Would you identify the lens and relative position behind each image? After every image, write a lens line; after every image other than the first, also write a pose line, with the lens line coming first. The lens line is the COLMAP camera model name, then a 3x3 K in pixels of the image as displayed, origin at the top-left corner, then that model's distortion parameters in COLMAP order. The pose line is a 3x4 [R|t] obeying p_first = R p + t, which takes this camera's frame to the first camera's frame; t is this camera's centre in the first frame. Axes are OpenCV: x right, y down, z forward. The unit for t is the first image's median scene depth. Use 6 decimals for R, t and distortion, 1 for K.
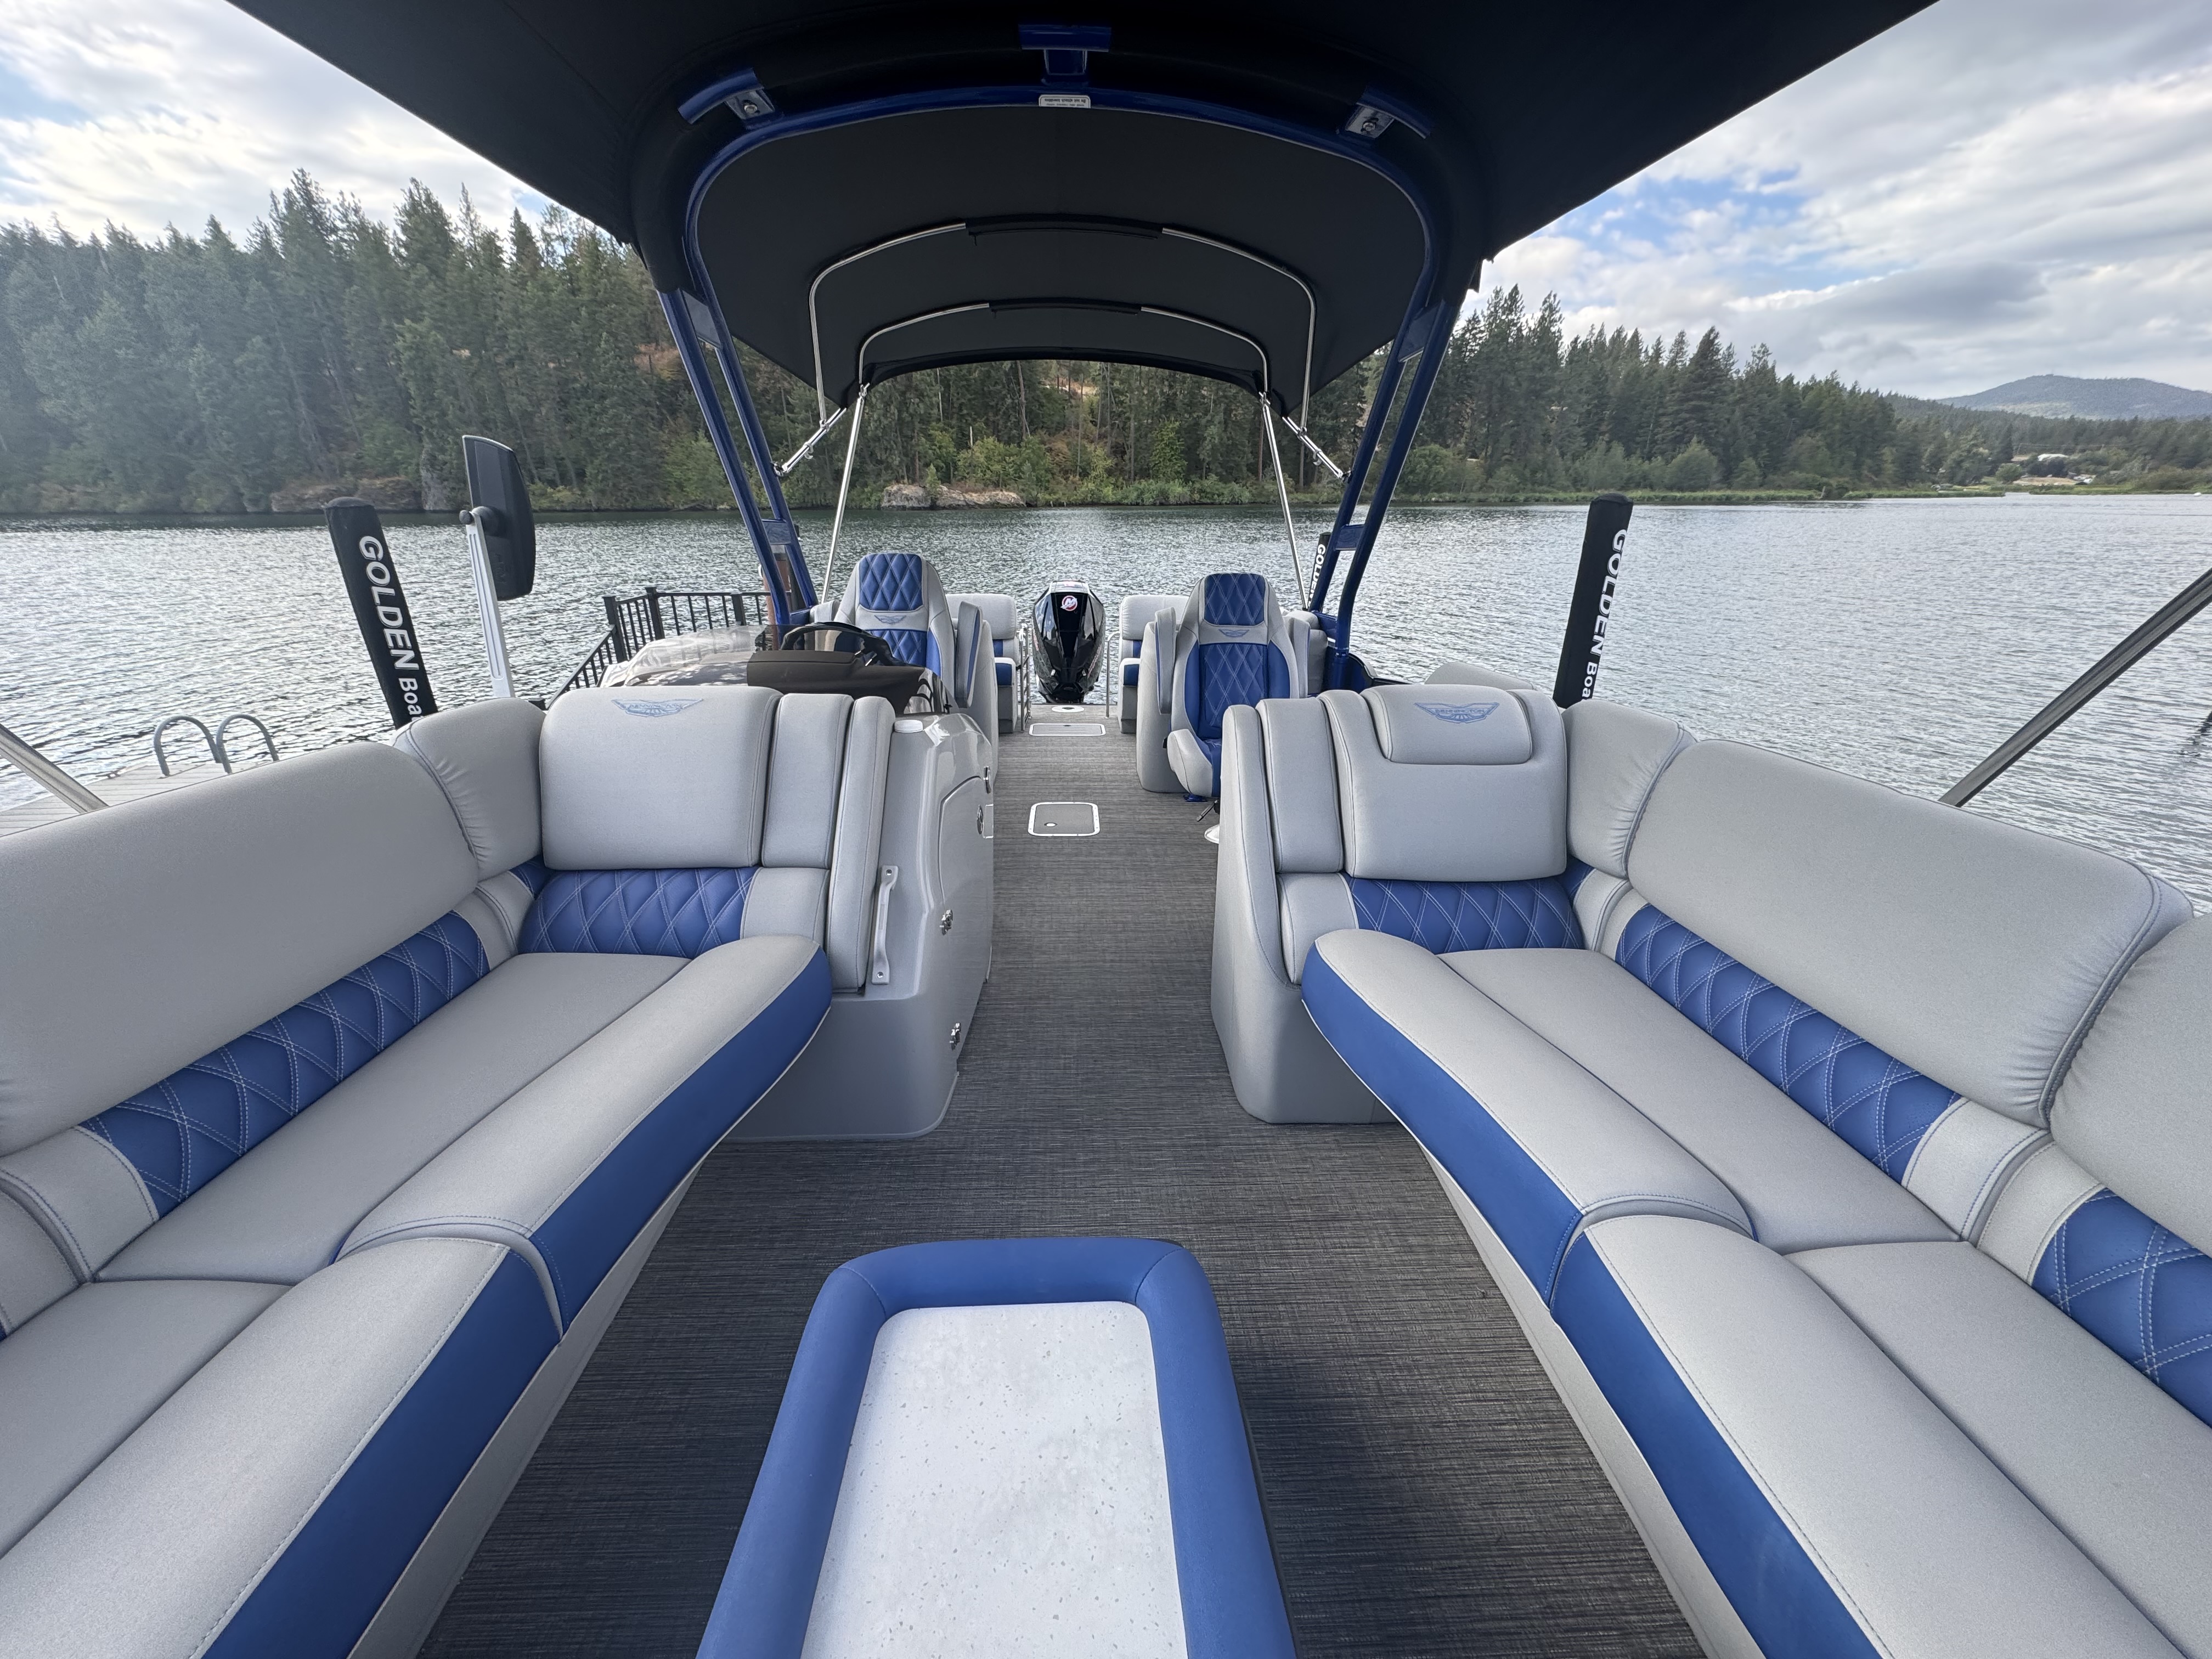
lens RADIAL K [[873.1, 0, 1106.0], [0, 873.1, 829.5], [0, 0, 1]] dist [-0.001739, -0.000187]
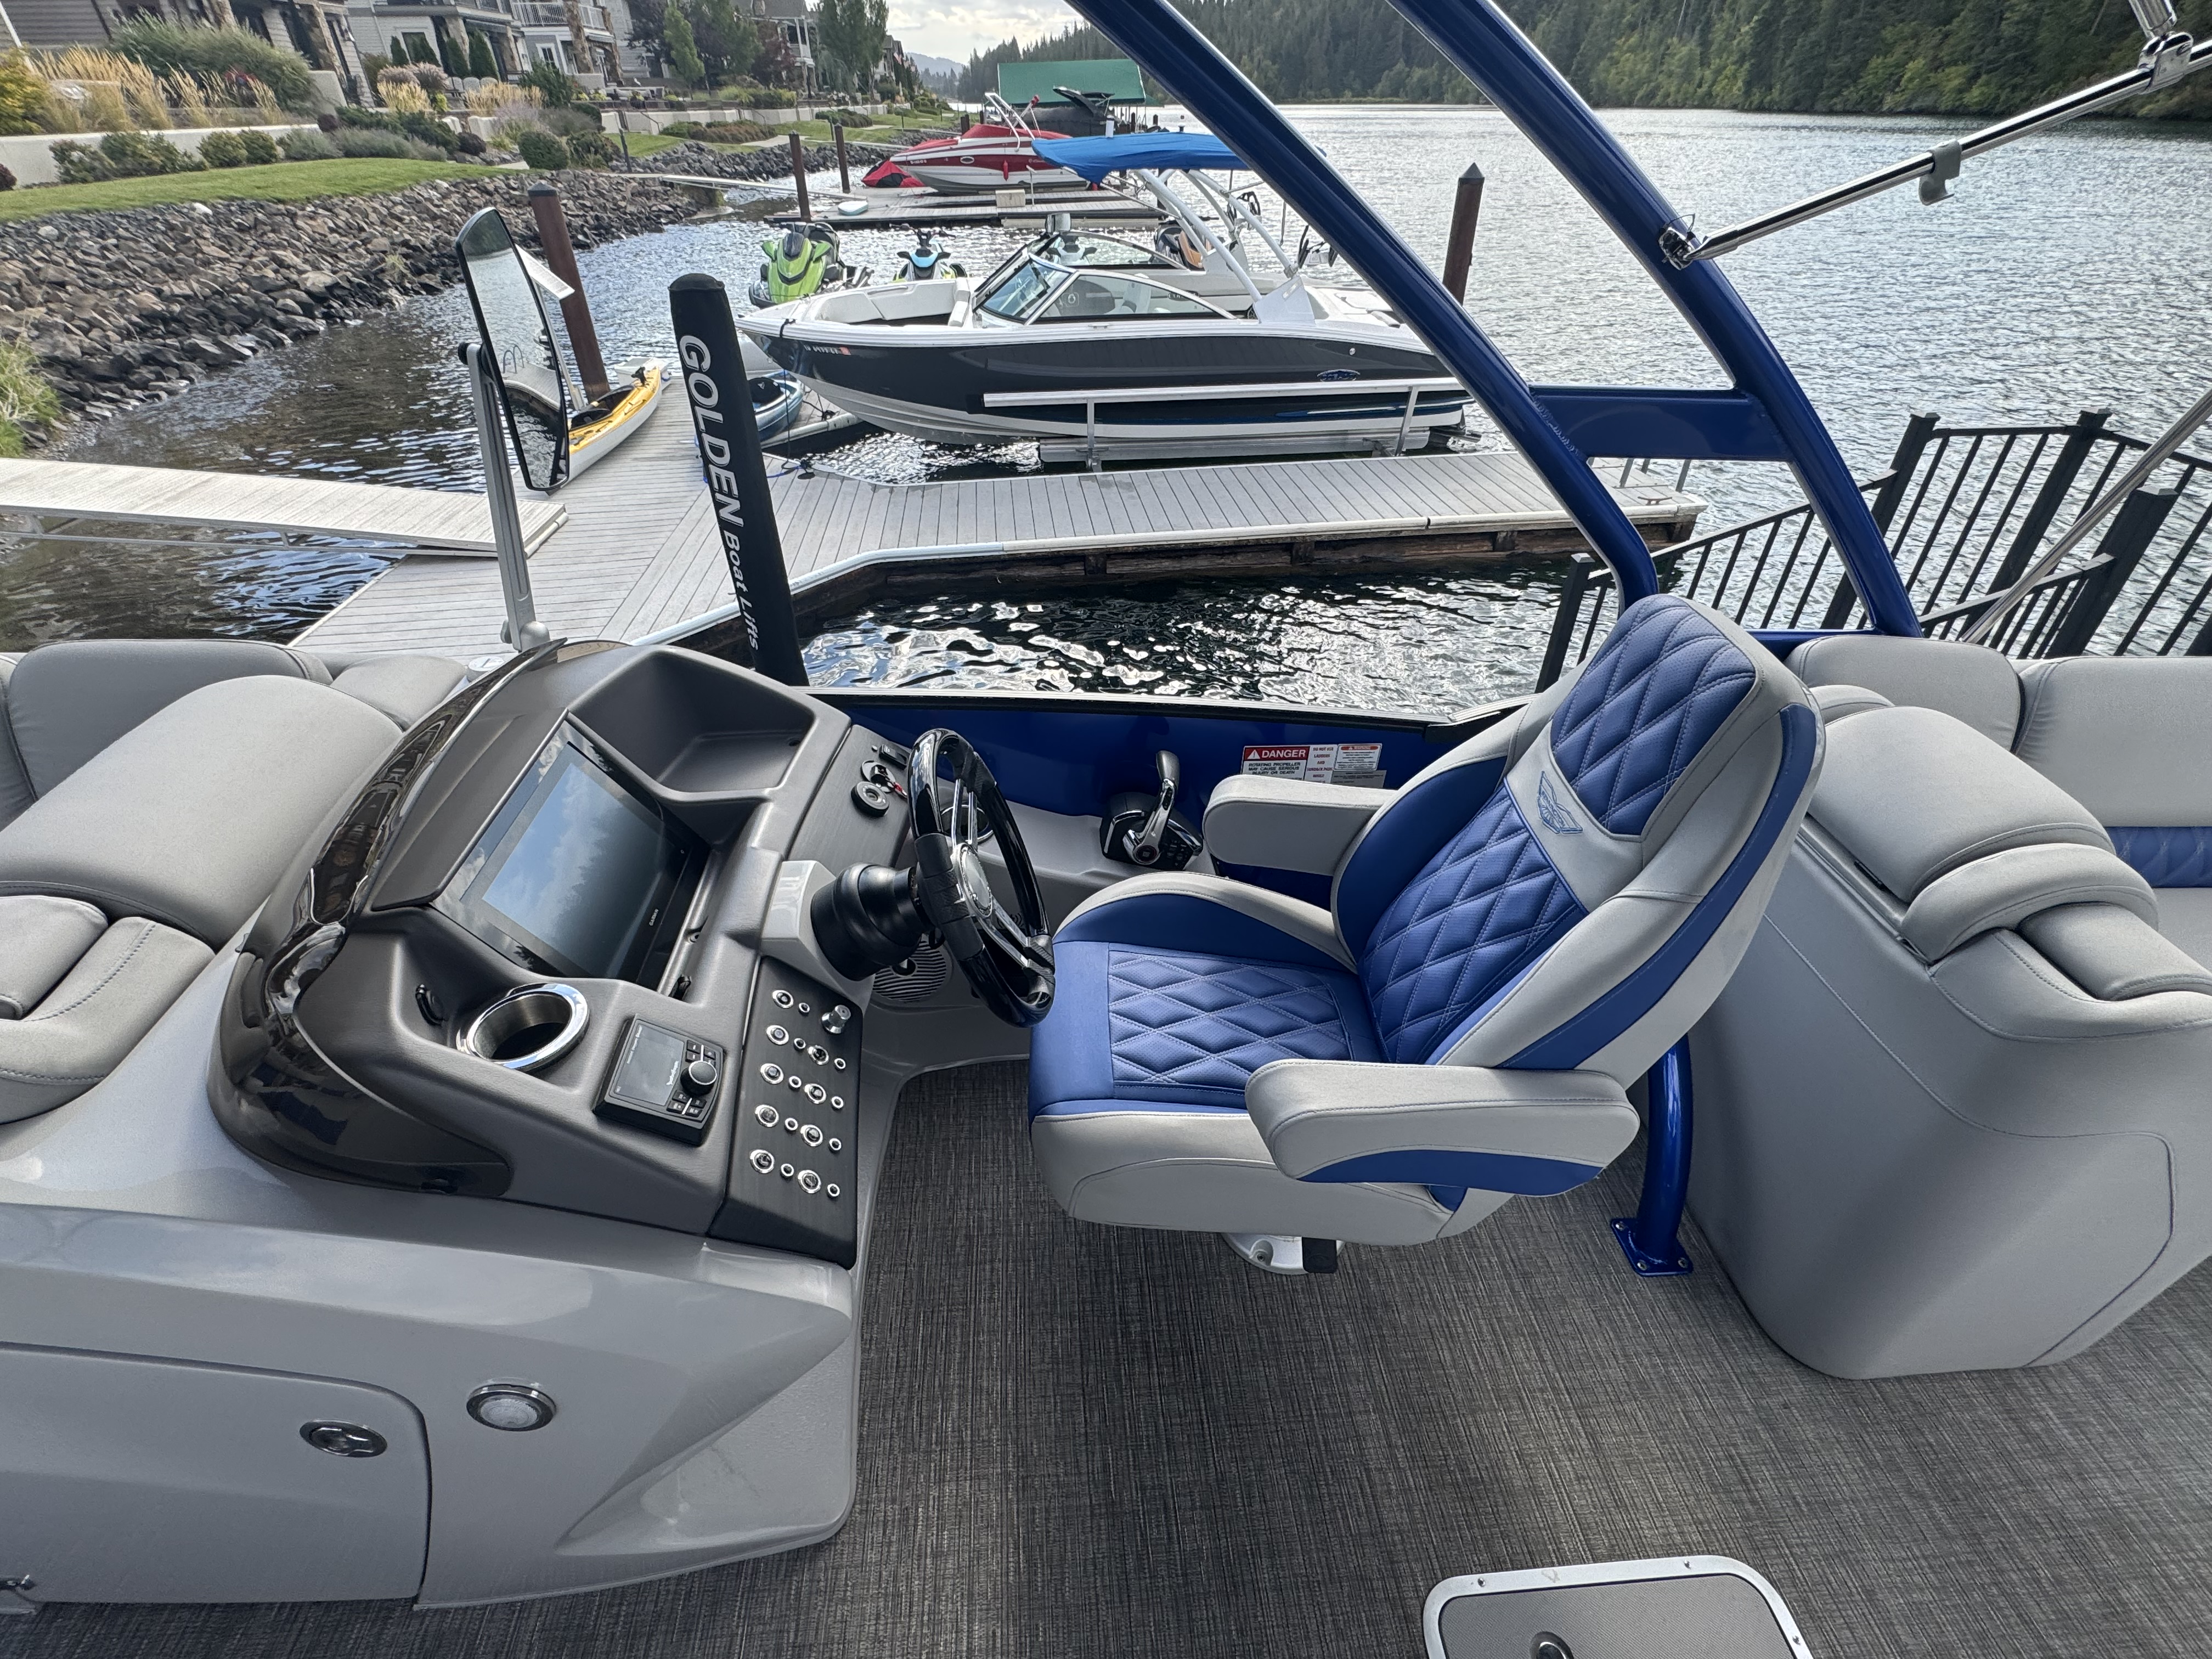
lens RADIAL K [[1015.8, 0, 1106.0], [0, 1015.8, 829.5], [0, 0, 1]] dist [0.000109, -0.000243]
pose [[0.064115, 0.593629, -0.802180, 0.065931], [-0.365534, 0.761939, 0.534634, -0.566289], [0.928587, 0.258946, 0.265844, 1.141207]]
